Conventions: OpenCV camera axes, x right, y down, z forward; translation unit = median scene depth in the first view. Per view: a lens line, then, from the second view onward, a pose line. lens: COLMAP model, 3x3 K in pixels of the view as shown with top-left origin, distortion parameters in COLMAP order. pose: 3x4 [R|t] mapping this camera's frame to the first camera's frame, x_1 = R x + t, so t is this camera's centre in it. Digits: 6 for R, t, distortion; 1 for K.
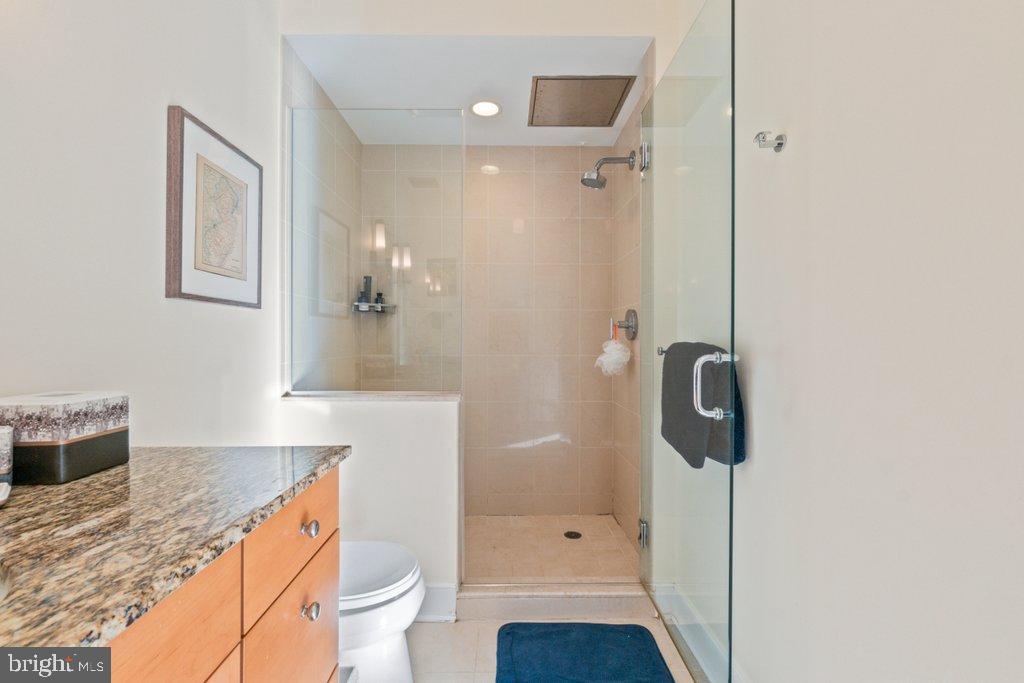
lens RADIAL K [[442.2, 0, 514.4], [0, 442.2, 337.4], [0, 0, 1]] dist [-0.000624, -0.000240]
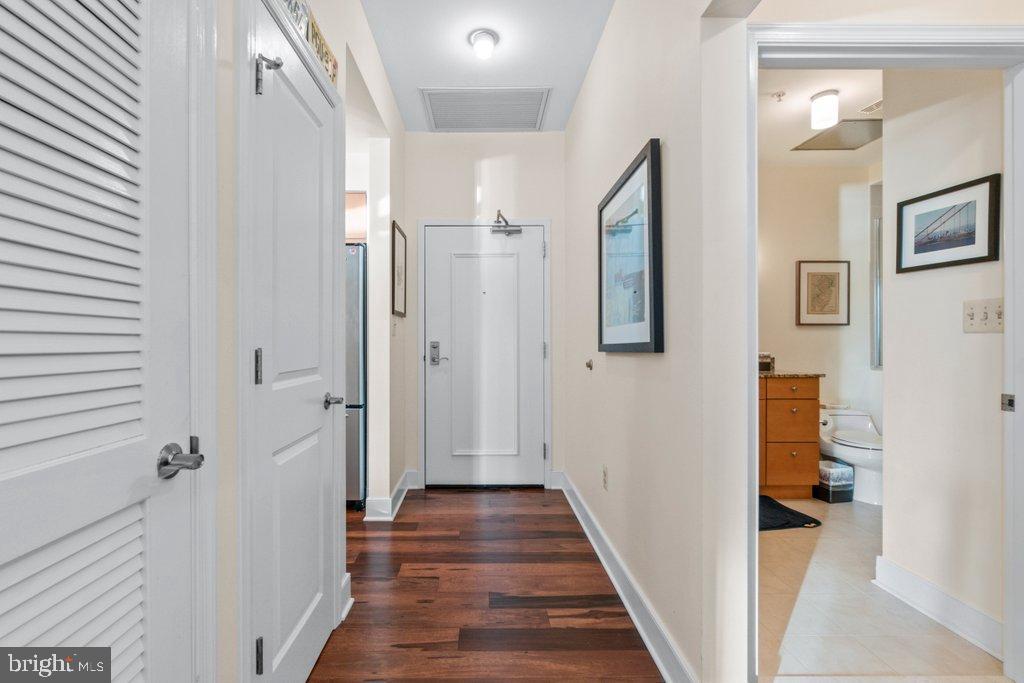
lens RADIAL K [[447.2, 0, 512.0], [0, 447.2, 341.5], [0, 0, 1]] dist [-0.000415, -0.000618]
pose [[0.024572, -0.002394, -0.999695, 1.646819], [0.001888, 0.999995, -0.002348, 0.016776], [0.999696, -0.001830, 0.024576, -0.748165]]
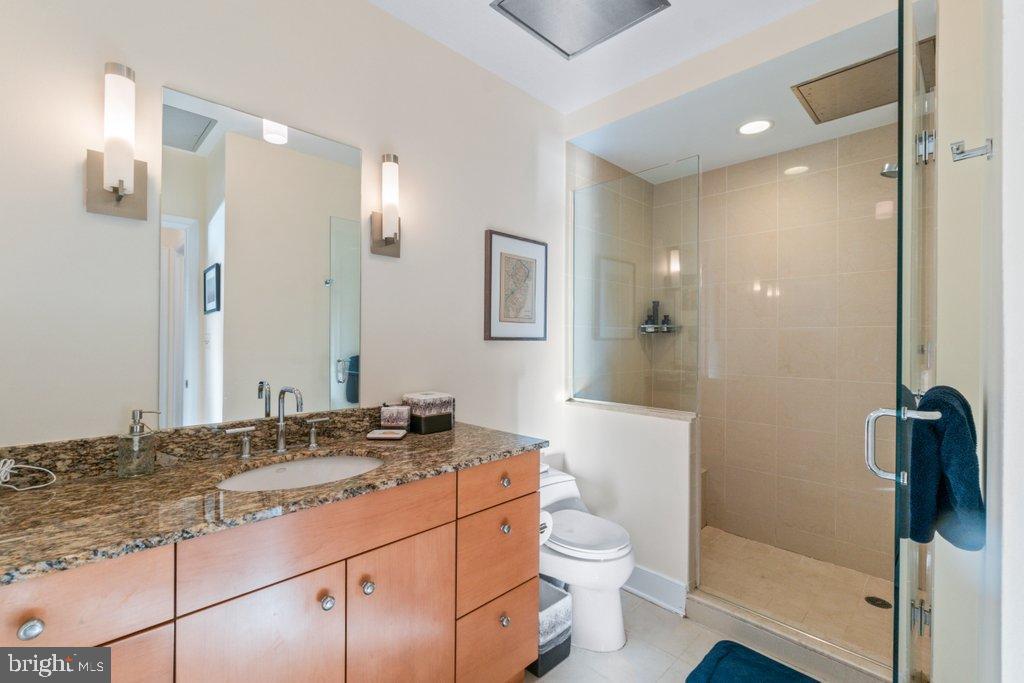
lens RADIAL K [[447.2, 0, 512.0], [0, 447.2, 341.5], [0, 0, 1]] dist [-0.000415, -0.000618]
pose [[0.693041, 0.007498, -0.720859, 0.431099], [-0.002776, 0.999966, 0.007731, -0.074675], [0.720893, -0.003357, 0.693038, -0.115414]]
